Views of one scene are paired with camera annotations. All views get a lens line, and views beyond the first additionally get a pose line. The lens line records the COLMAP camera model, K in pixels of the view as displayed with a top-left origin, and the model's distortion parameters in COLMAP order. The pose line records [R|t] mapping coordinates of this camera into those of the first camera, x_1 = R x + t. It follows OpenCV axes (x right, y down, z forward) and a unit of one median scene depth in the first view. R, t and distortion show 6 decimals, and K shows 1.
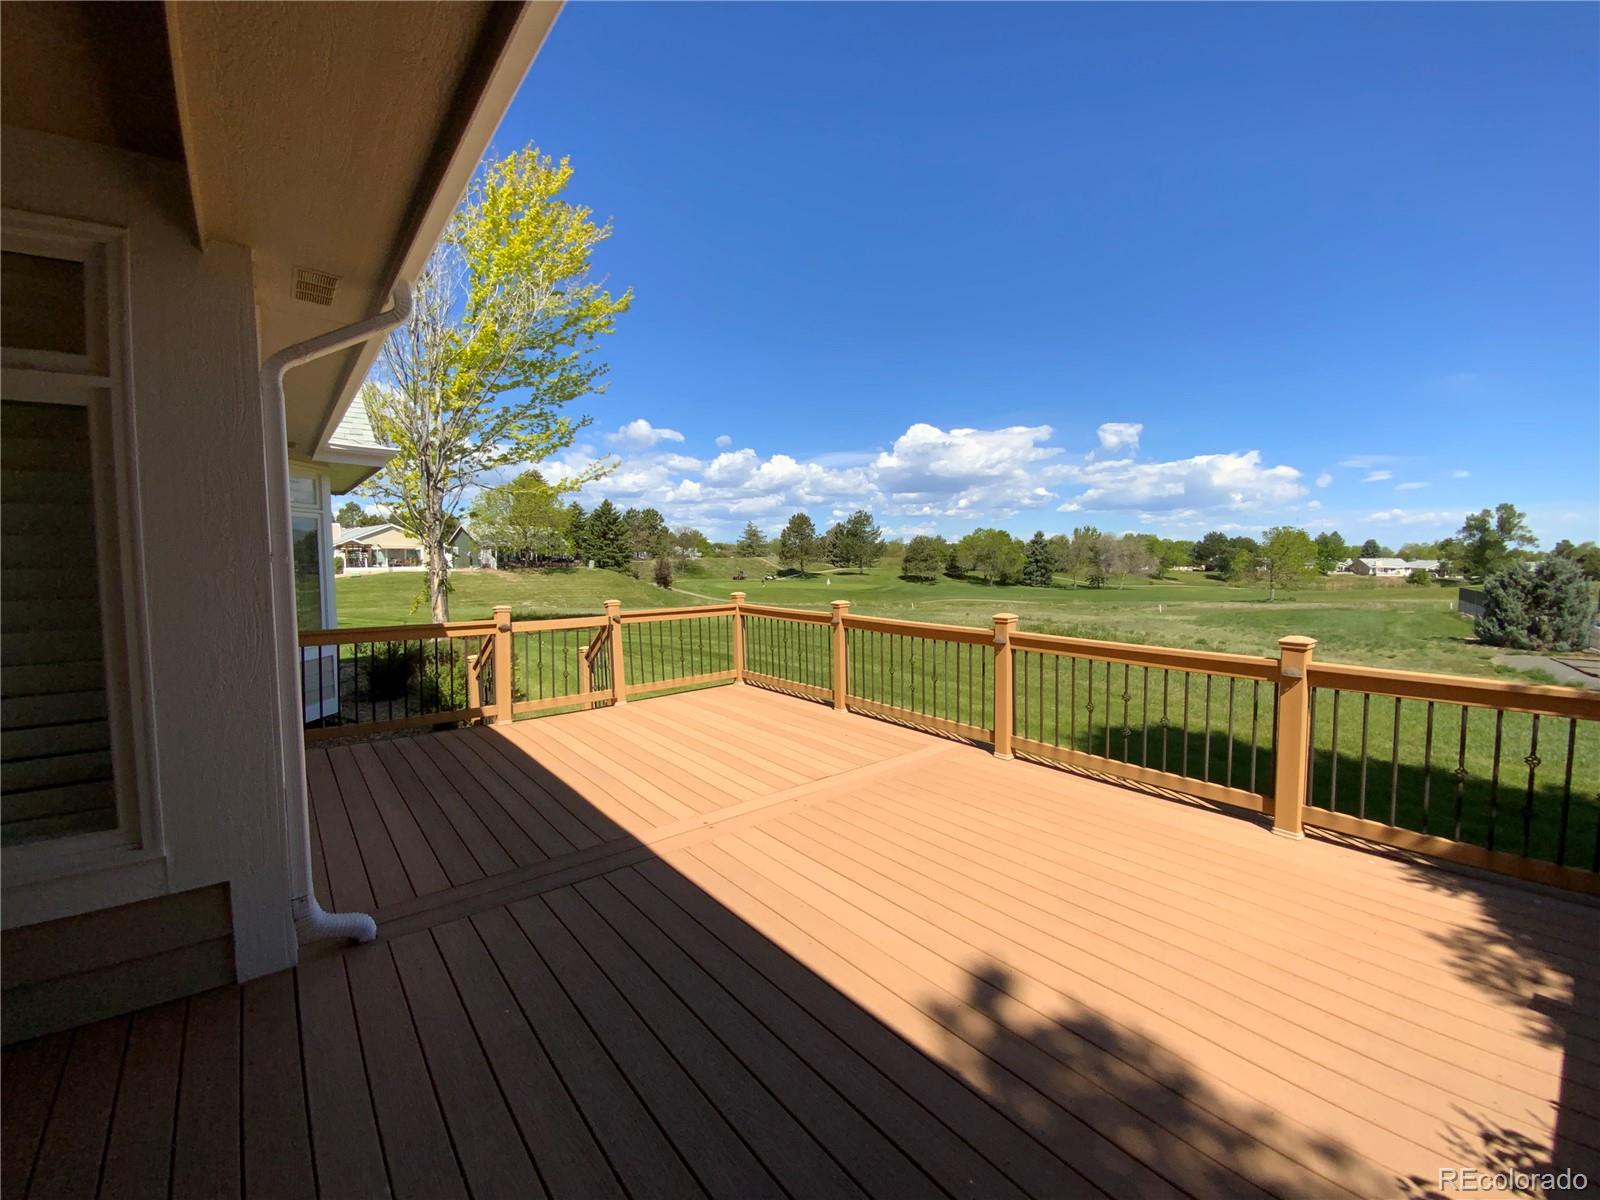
lens RADIAL K [[651.4, 0, 800.0], [0, 651.4, 600.0], [0, 0, 1]] dist [0.053506, -0.028545]
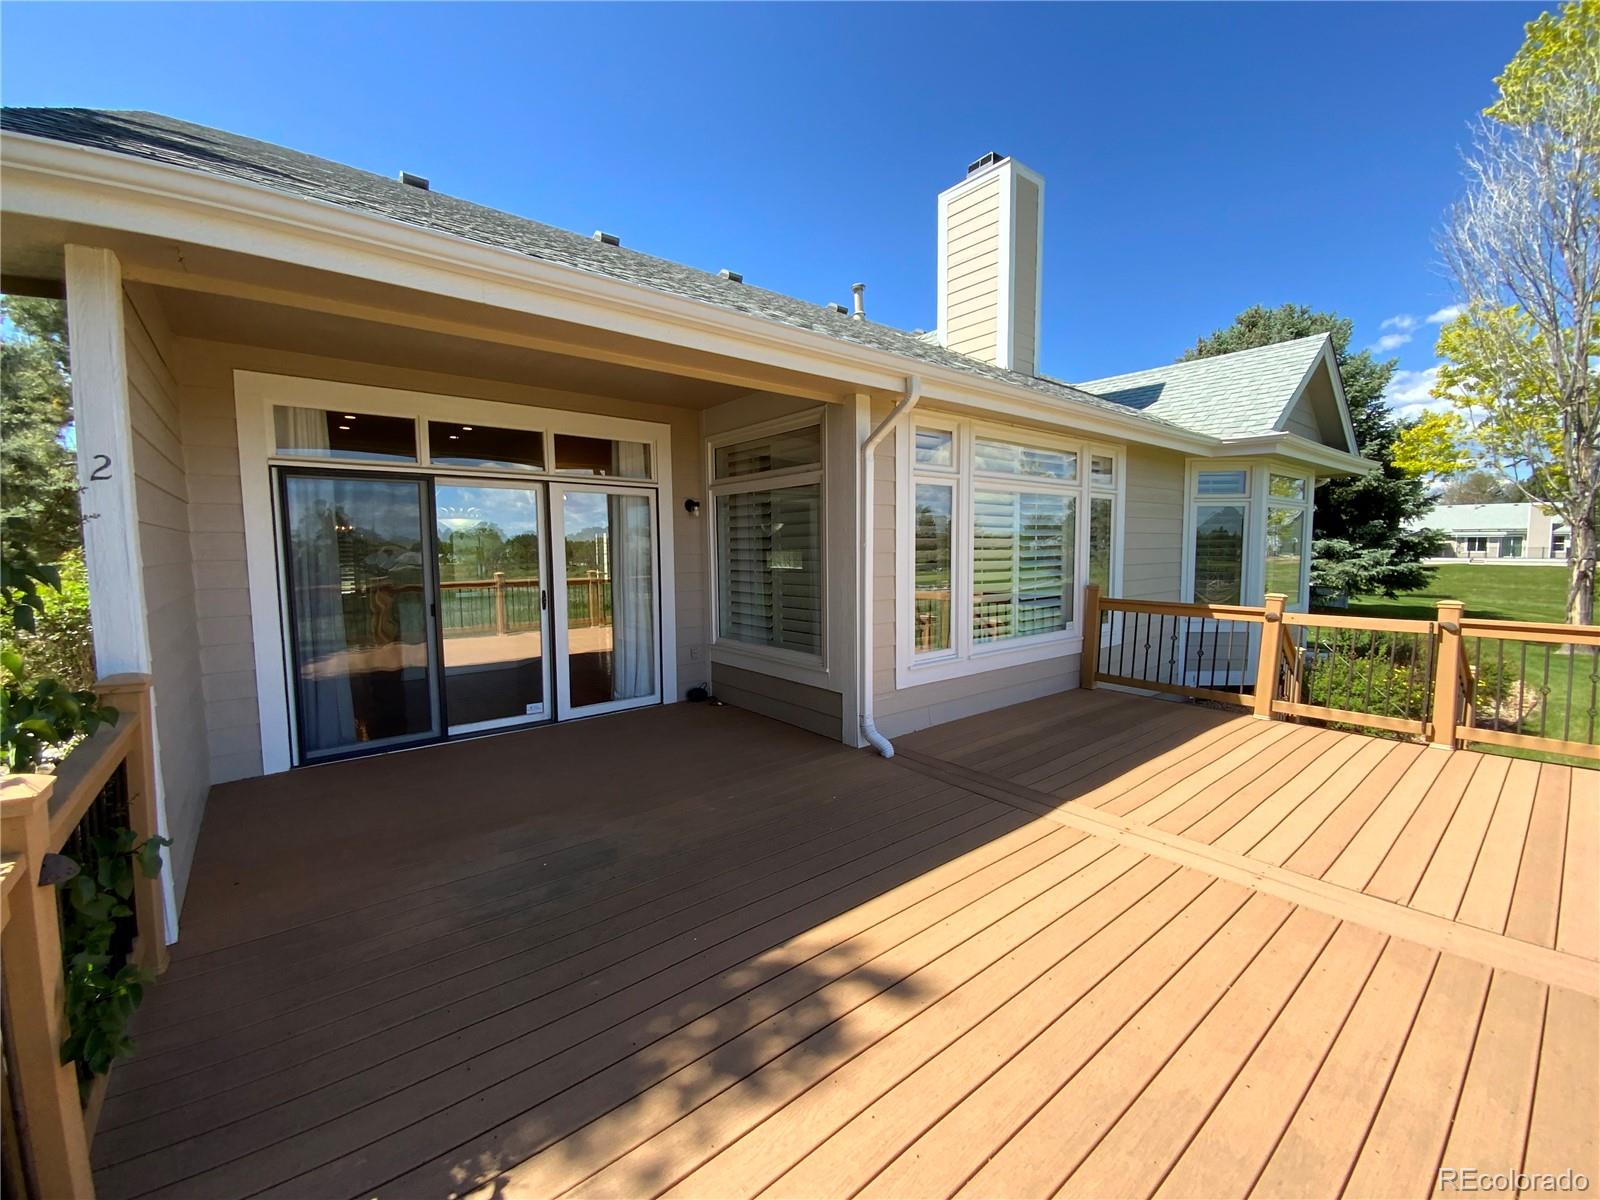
lens RADIAL K [[651.4, 0, 800.0], [0, 651.4, 600.0], [0, 0, 1]] dist [0.053506, -0.028545]
pose [[-0.009272, 0.081790, -0.996606, 1.210680], [-0.059424, 0.994843, 0.082198, -0.047060], [0.998190, 0.059985, -0.004364, 0.843628]]
